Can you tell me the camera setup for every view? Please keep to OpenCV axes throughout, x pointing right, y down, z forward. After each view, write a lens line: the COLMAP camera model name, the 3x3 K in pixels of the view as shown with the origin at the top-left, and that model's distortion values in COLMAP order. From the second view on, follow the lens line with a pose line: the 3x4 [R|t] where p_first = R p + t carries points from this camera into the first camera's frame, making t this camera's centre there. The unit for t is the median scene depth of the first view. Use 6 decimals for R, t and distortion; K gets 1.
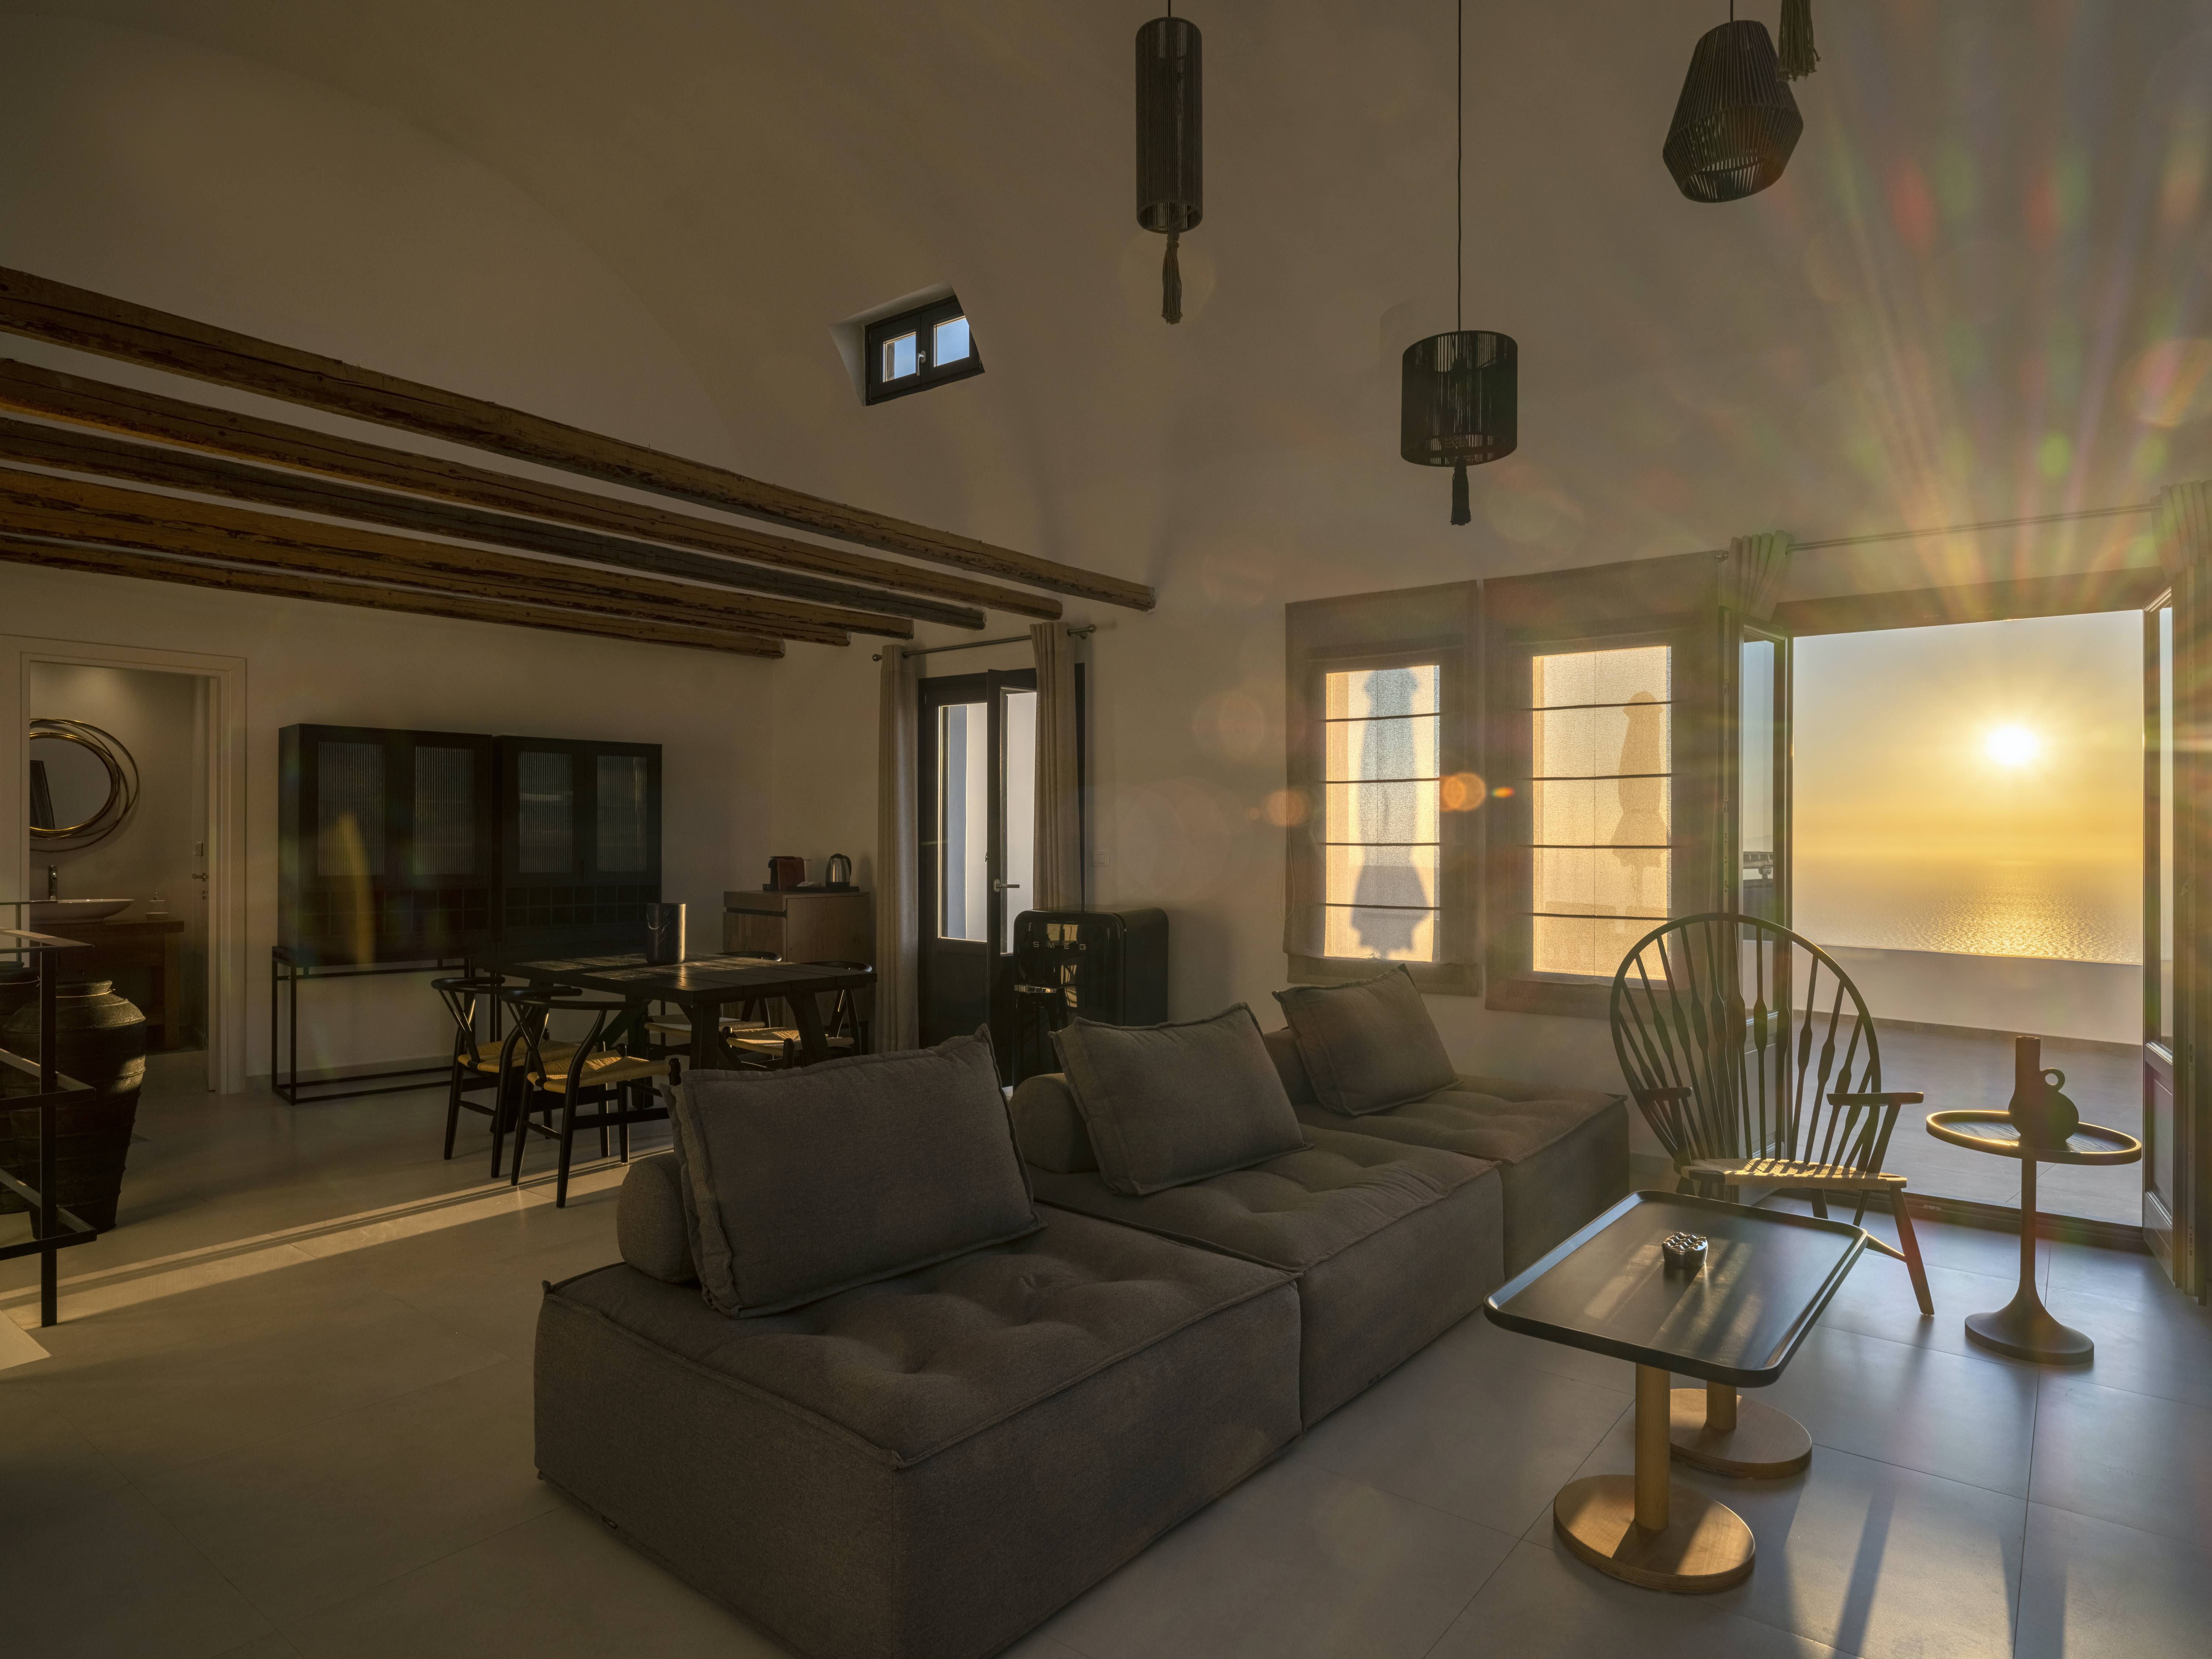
lens RADIAL K [[1188.8, 0, 1113.7], [0, 1188.8, 845.8], [0, 0, 1]] dist [0.006860, -0.000769]
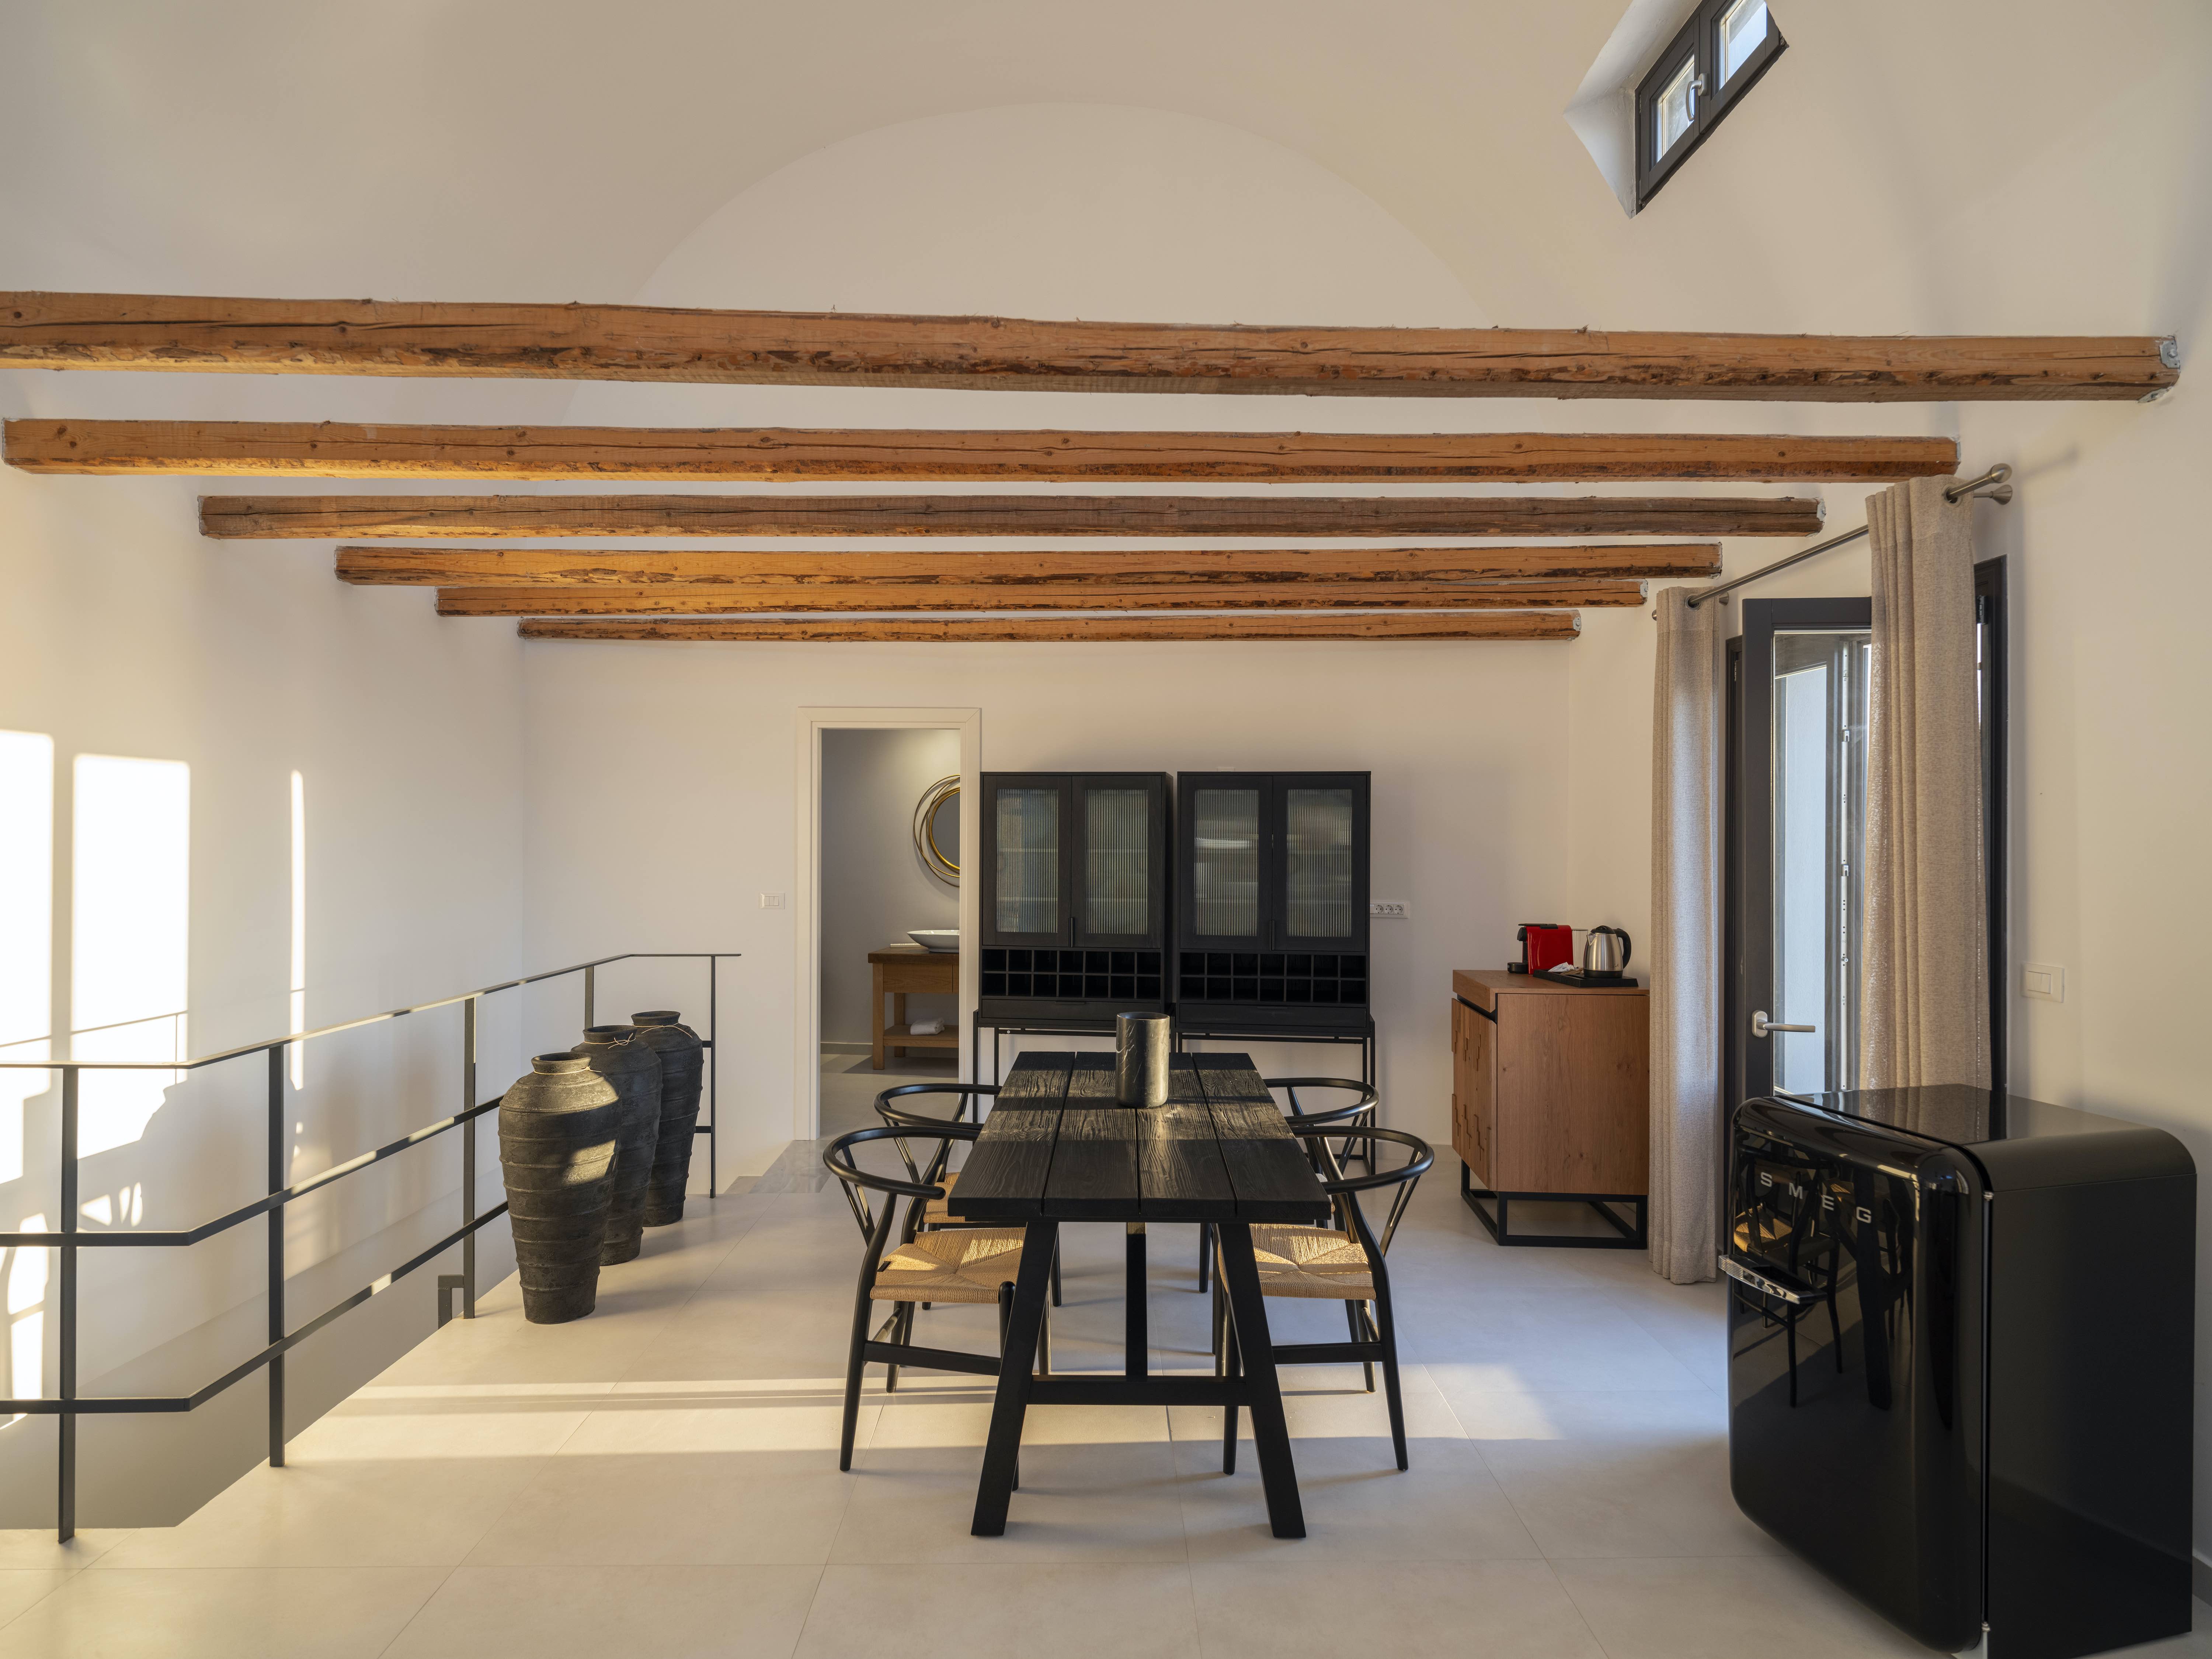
lens RADIAL K [[1188.8, 0, 1113.7], [0, 1188.8, 845.8], [0, 0, 1]] dist [0.006860, -0.000769]
pose [[0.647460, -0.001011, -0.762099, 0.104946], [-0.009209, 0.999916, -0.009150, -0.033360], [0.762044, 0.012942, 0.647396, 0.438776]]
